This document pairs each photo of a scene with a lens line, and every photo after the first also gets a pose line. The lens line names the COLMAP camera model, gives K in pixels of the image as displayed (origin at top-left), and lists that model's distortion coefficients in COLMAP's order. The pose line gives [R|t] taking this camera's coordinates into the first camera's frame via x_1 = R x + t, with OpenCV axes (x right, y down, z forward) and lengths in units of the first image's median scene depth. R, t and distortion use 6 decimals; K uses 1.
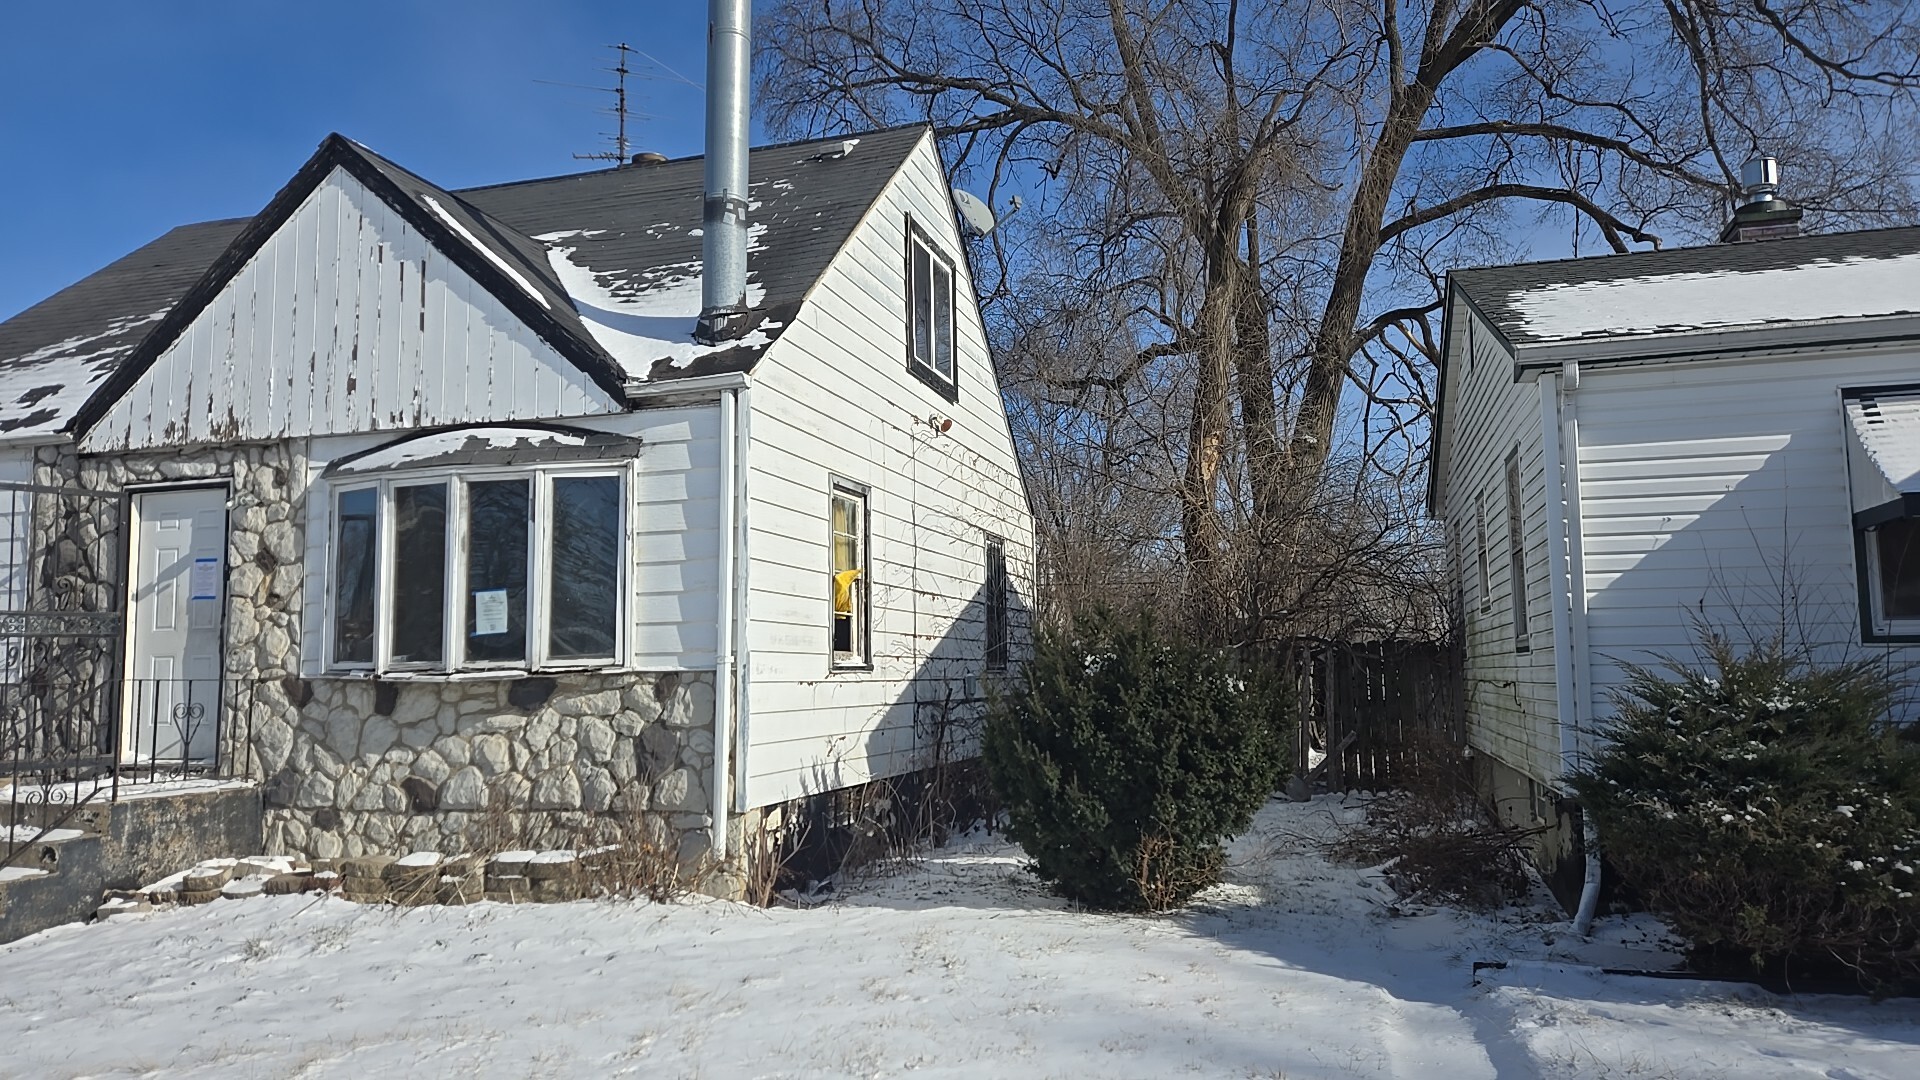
lens RADIAL K [[1258.0, 0, 960.0], [0, 1258.0, 540.0], [0, 0, 1]] dist [0.096364, -0.097267]
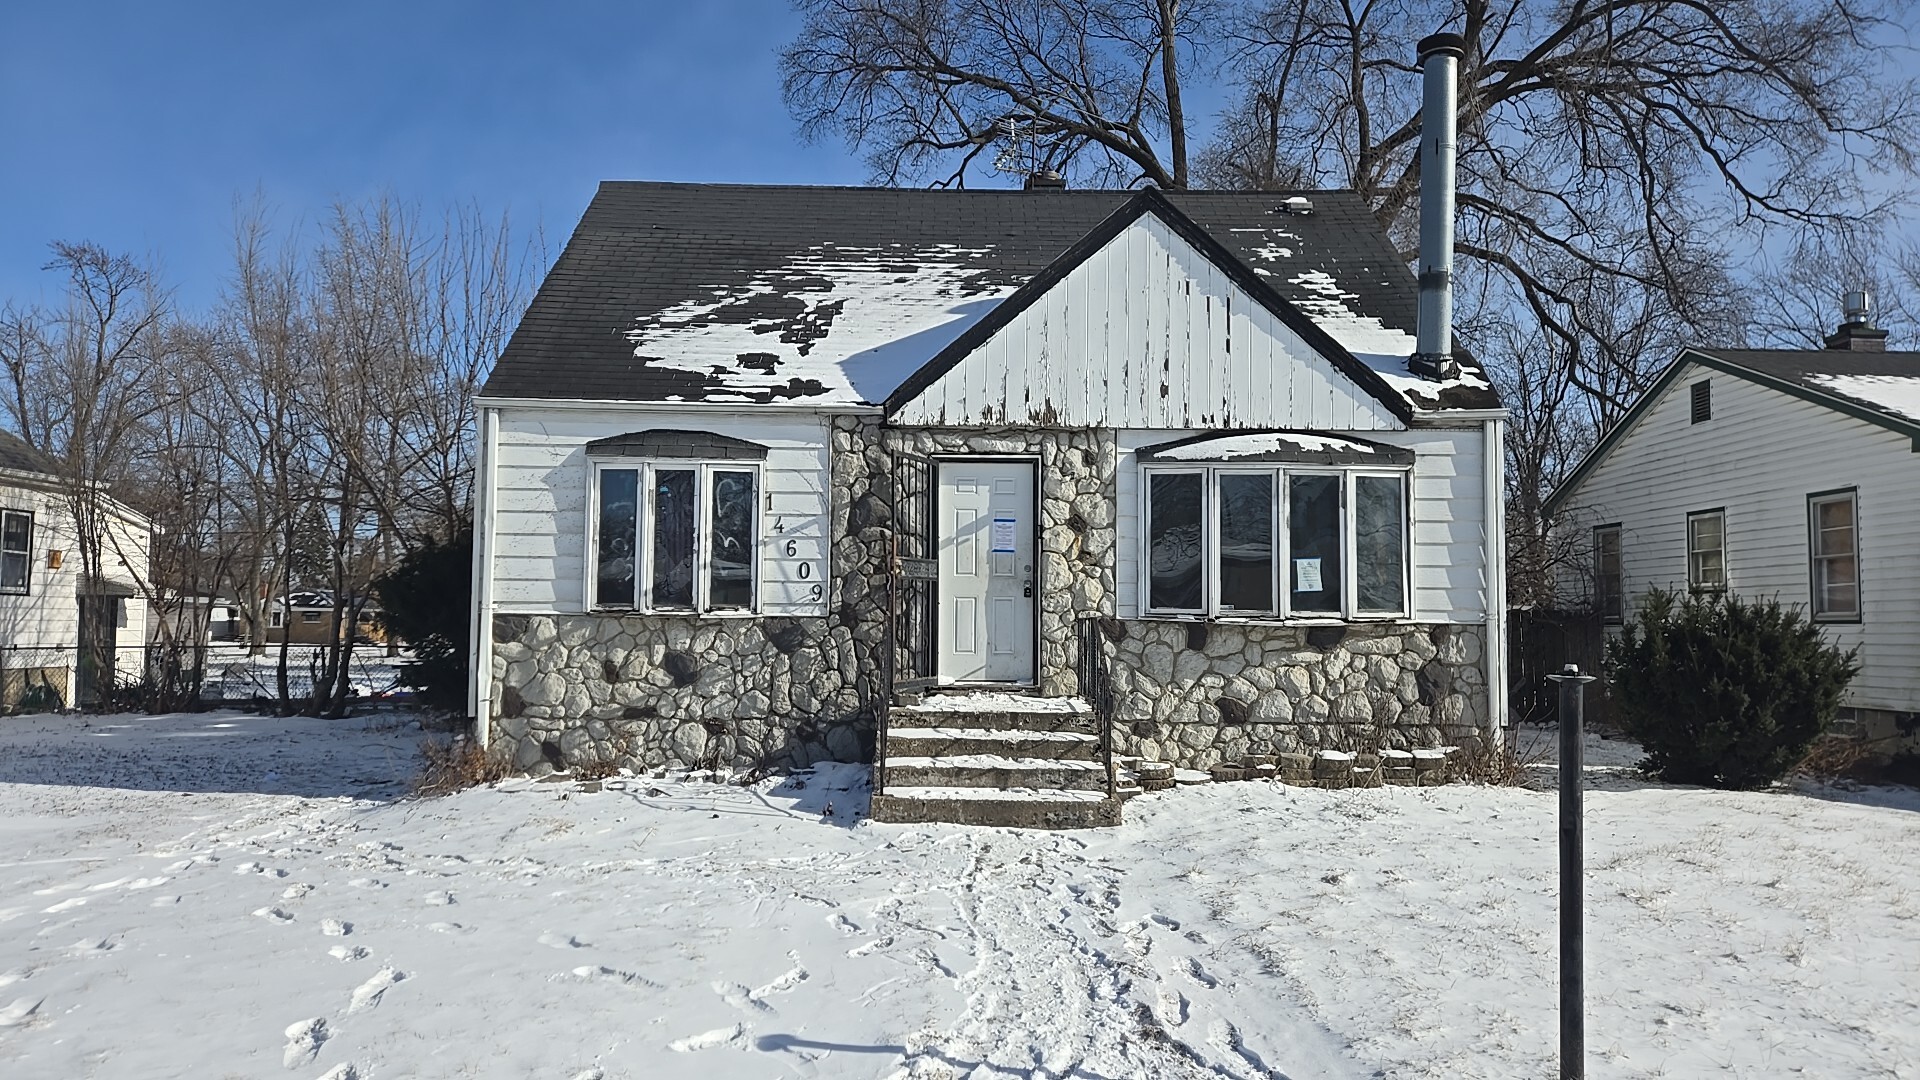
lens RADIAL K [[1258.0, 0, 960.0], [0, 1258.0, 540.0], [0, 0, 1]] dist [0.096364, -0.097267]
pose [[0.954191, 0.044435, 0.295880, -1.062870], [-0.055112, 0.998092, 0.027837, 0.003534], [-0.294078, -0.042869, 0.954820, -0.146967]]
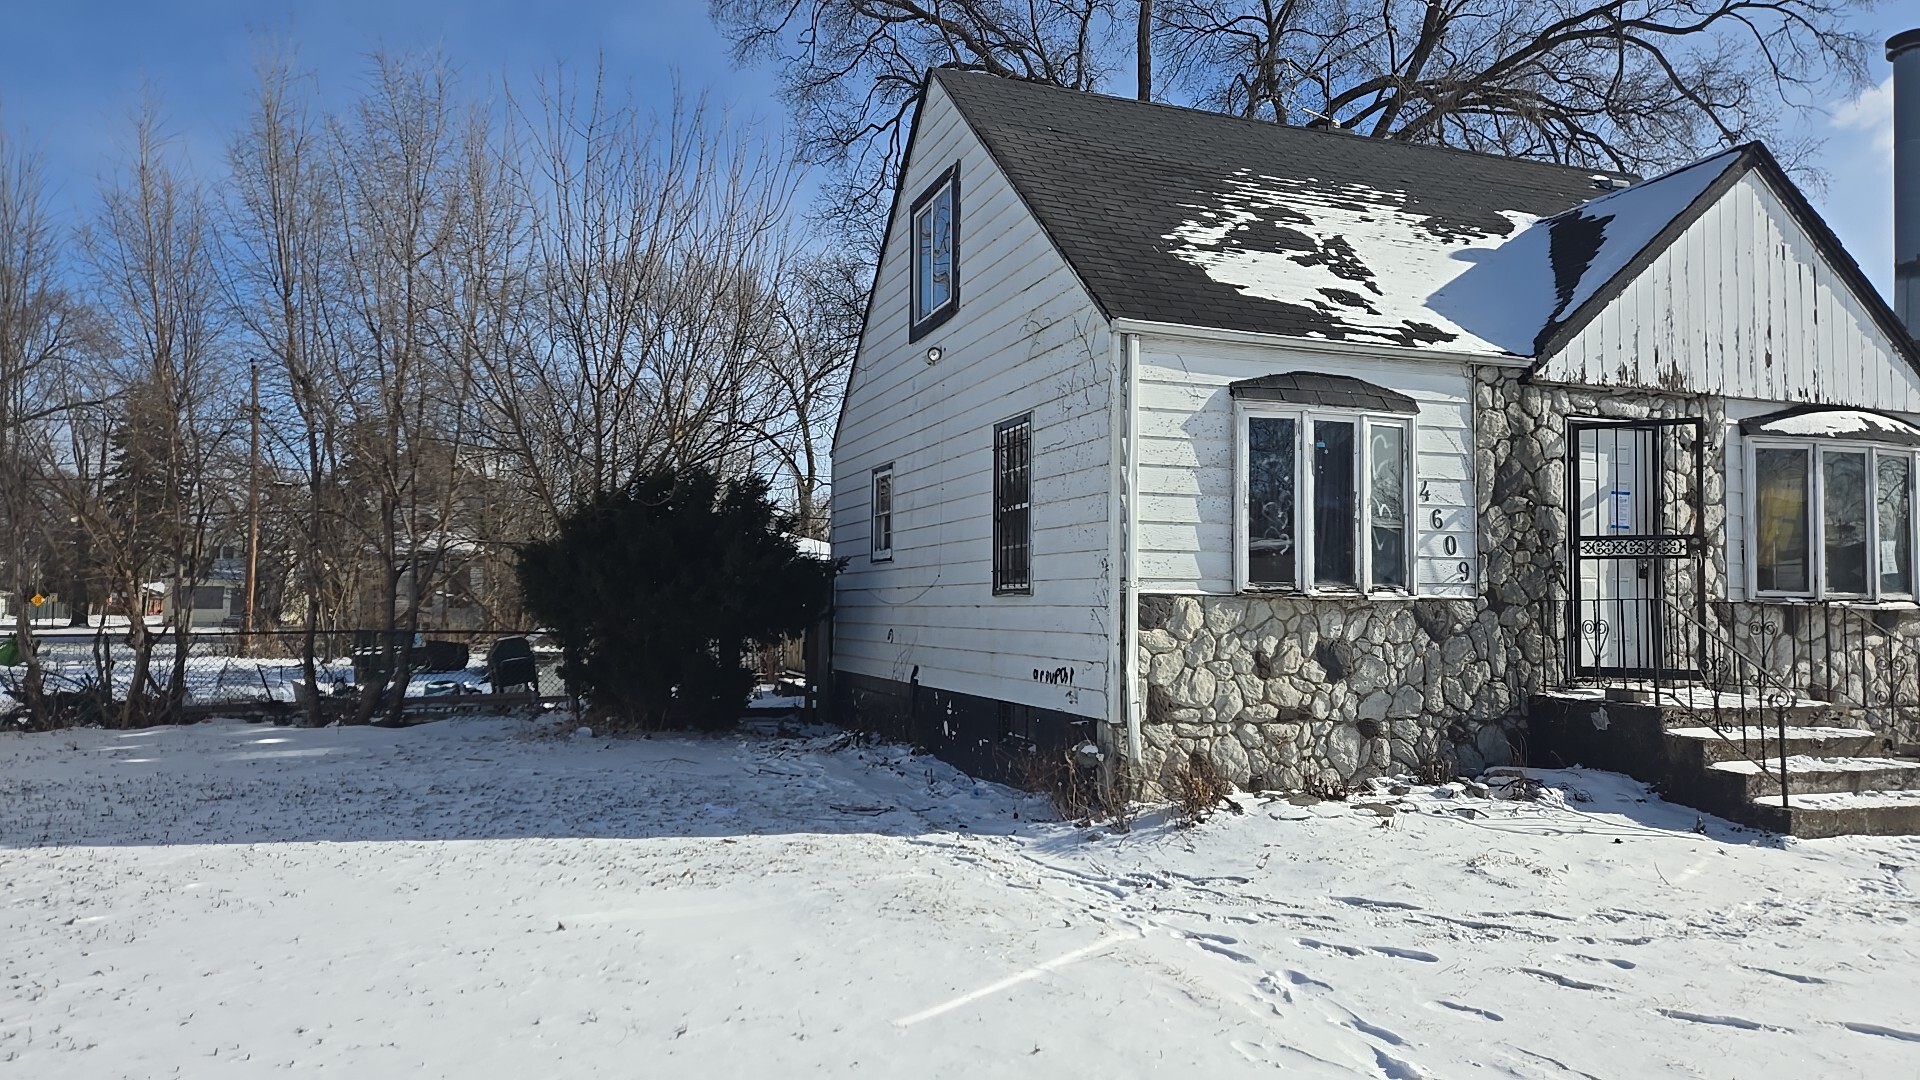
lens RADIAL K [[1258.0, 0, 960.0], [0, 1258.0, 540.0], [0, 0, 1]] dist [0.096364, -0.097267]
pose [[0.802551, 0.053040, 0.594220, -1.838498], [-0.083734, 0.996195, 0.024171, 0.083457], [-0.590677, -0.069154, 0.803939, 0.481843]]
